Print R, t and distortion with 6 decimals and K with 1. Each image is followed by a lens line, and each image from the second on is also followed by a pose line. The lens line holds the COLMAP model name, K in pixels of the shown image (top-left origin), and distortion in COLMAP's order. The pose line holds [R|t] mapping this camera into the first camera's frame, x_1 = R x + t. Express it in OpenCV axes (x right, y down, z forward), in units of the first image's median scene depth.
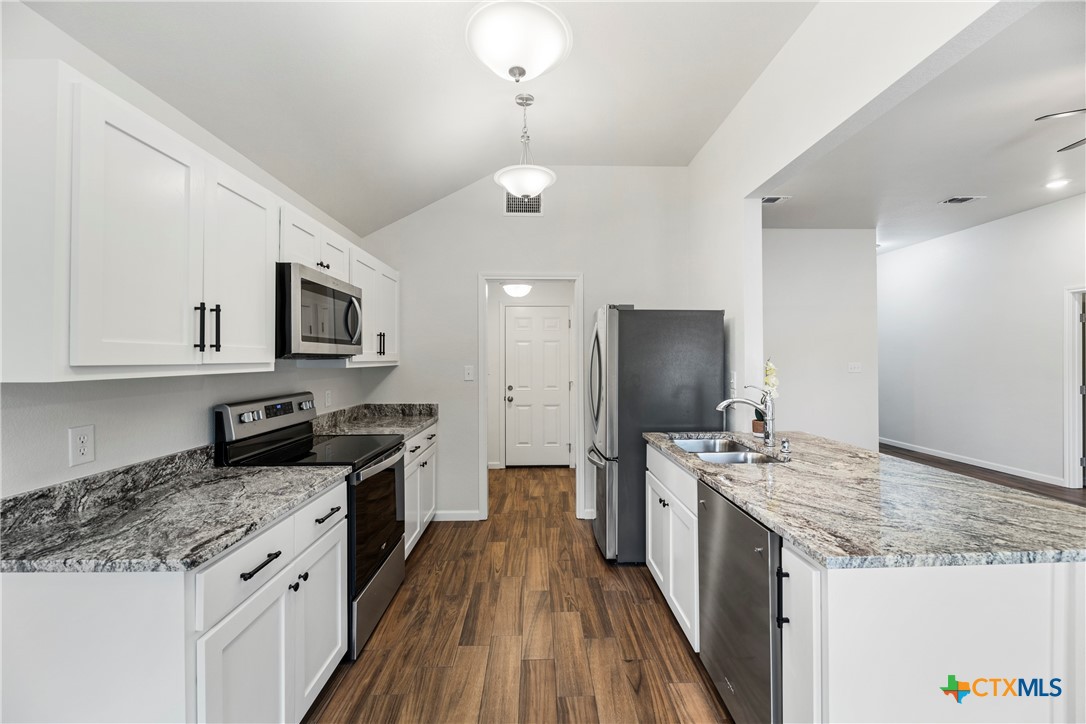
lens RADIAL K [[442.4, 0, 546.9], [0, 442.4, 354.6], [0, 0, 1]] dist [-0.002299, -0.000961]
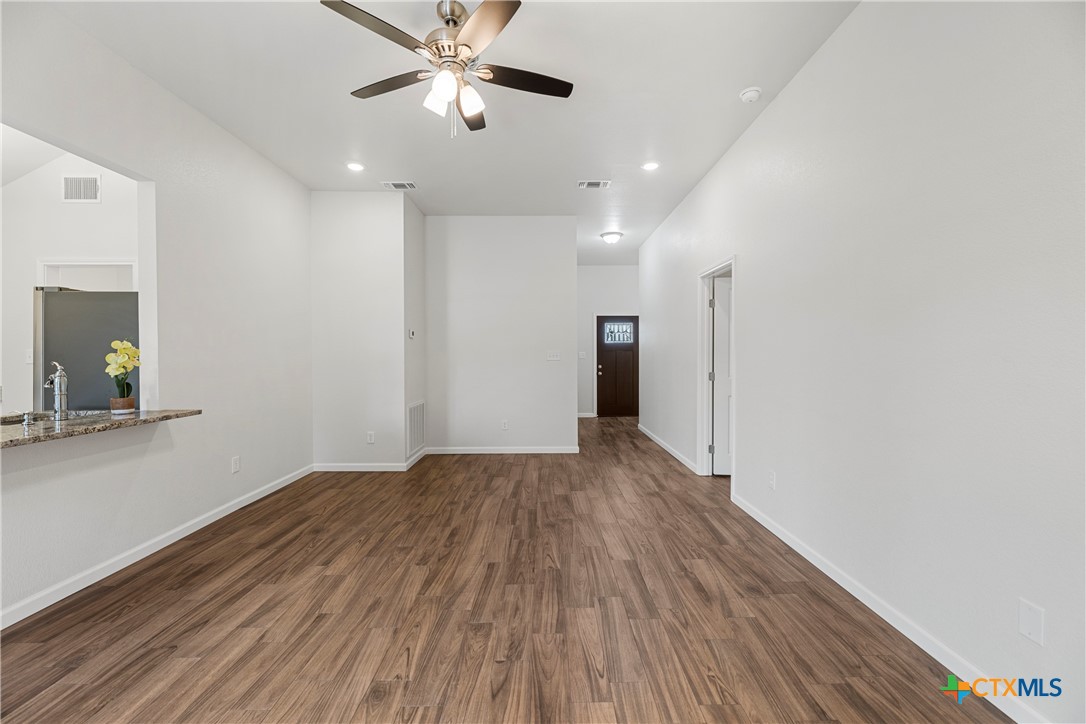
lens RADIAL K [[442.4, 0, 546.9], [0, 442.4, 354.6], [0, 0, 1]] dist [-0.002299, -0.000961]
pose [[0.999885, 0.003218, -0.014799, 1.497089], [-0.003048, 0.999930, 0.011476, 0.033435], [0.014835, -0.011430, 0.999825, -0.011877]]
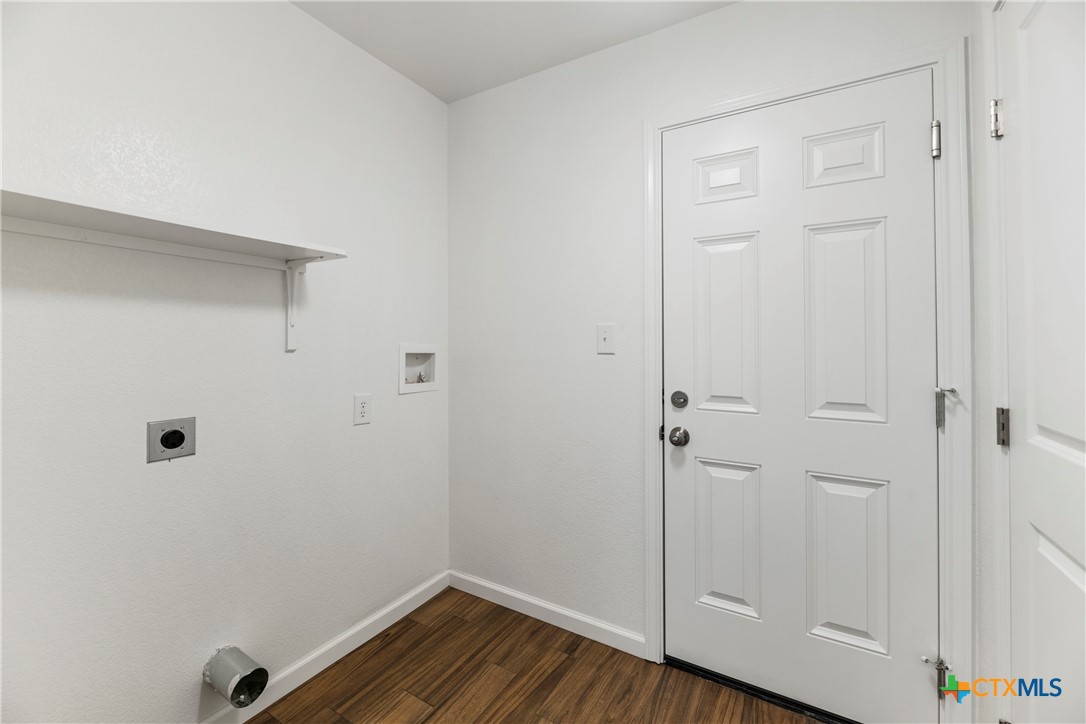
lens RADIAL K [[449.0, 0, 544.9], [0, 449.0, 336.7], [0, 0, 1]] dist [-0.001131, -0.000220]
pose [[0.844530, -0.004186, -0.535492, 0.006704], [0.002589, 0.999990, -0.003734, 0.070458], [0.535502, 0.001767, 0.844532, 1.458382]]
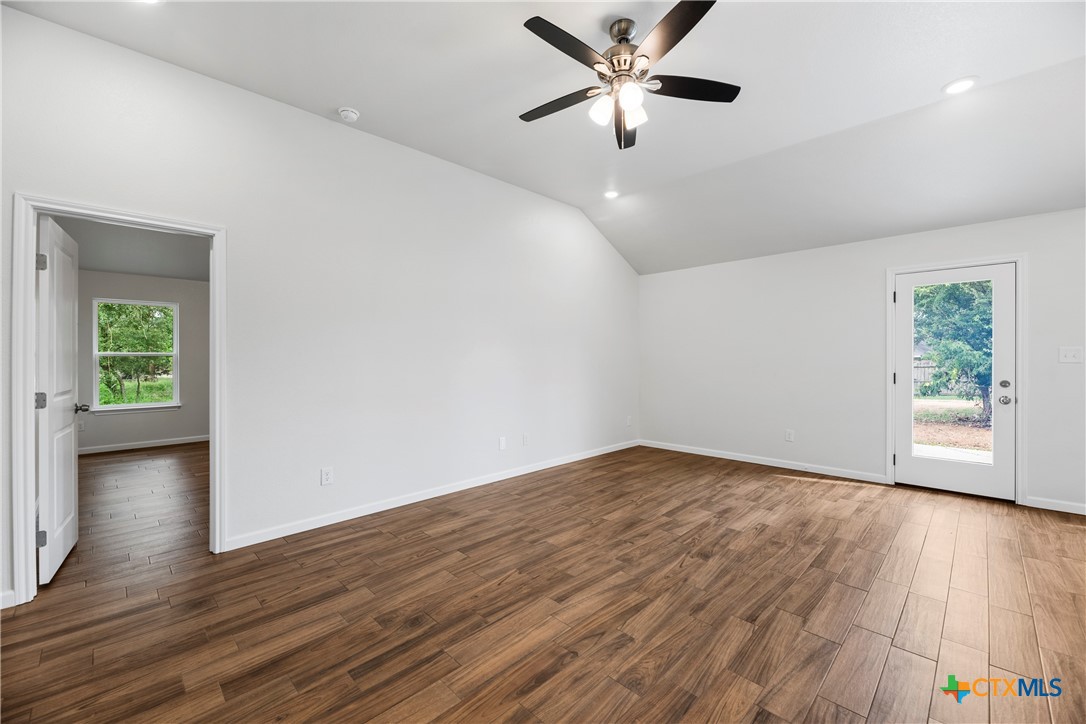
lens RADIAL K [[442.4, 0, 546.9], [0, 442.4, 354.6], [0, 0, 1]] dist [-0.002299, -0.000961]
pose [[-0.692281, 0.010672, 0.721550, 0.747797], [-0.000440, 0.999884, -0.015211, 0.058294], [-0.721628, -0.010847, -0.692196, 1.607989]]
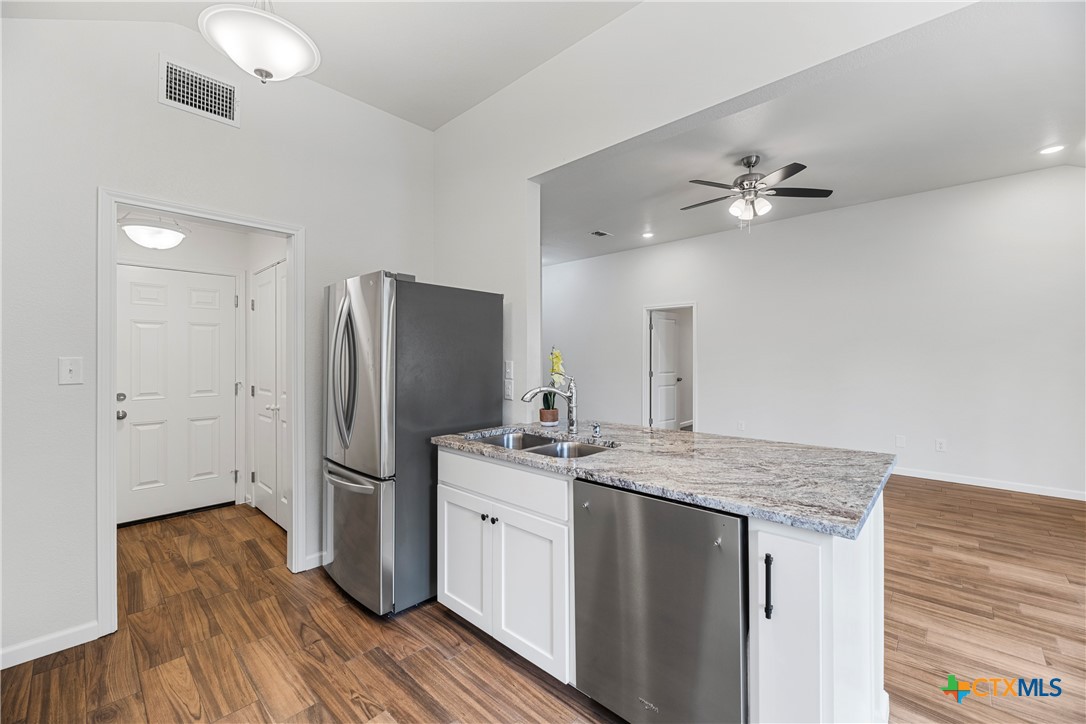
lens RADIAL K [[442.4, 0, 546.9], [0, 442.4, 354.6], [0, 0, 1]] dist [-0.002299, -0.000961]
pose [[0.701273, 0.005213, 0.712874, -0.218711], [-0.005718, 0.999982, -0.001688, 0.029921], [-0.712870, -0.002893, 0.701290, 0.316067]]
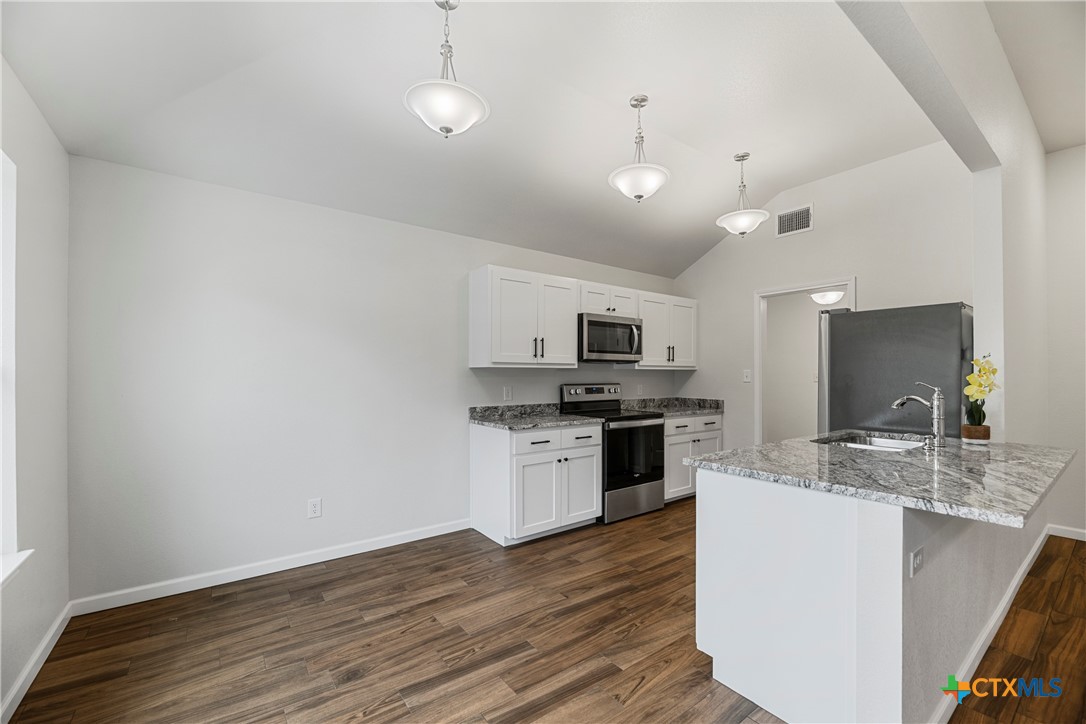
lens RADIAL K [[443.4, 0, 554.0], [0, 443.4, 376.0], [0, 0, 1]] dist [-0.002807, -0.000665]
pose [[0.582968, 0.005417, -0.812477, 0.716606], [0.004549, 0.999940, 0.009932, 0.039260], [0.812482, -0.009486, 0.582908, -0.194557]]
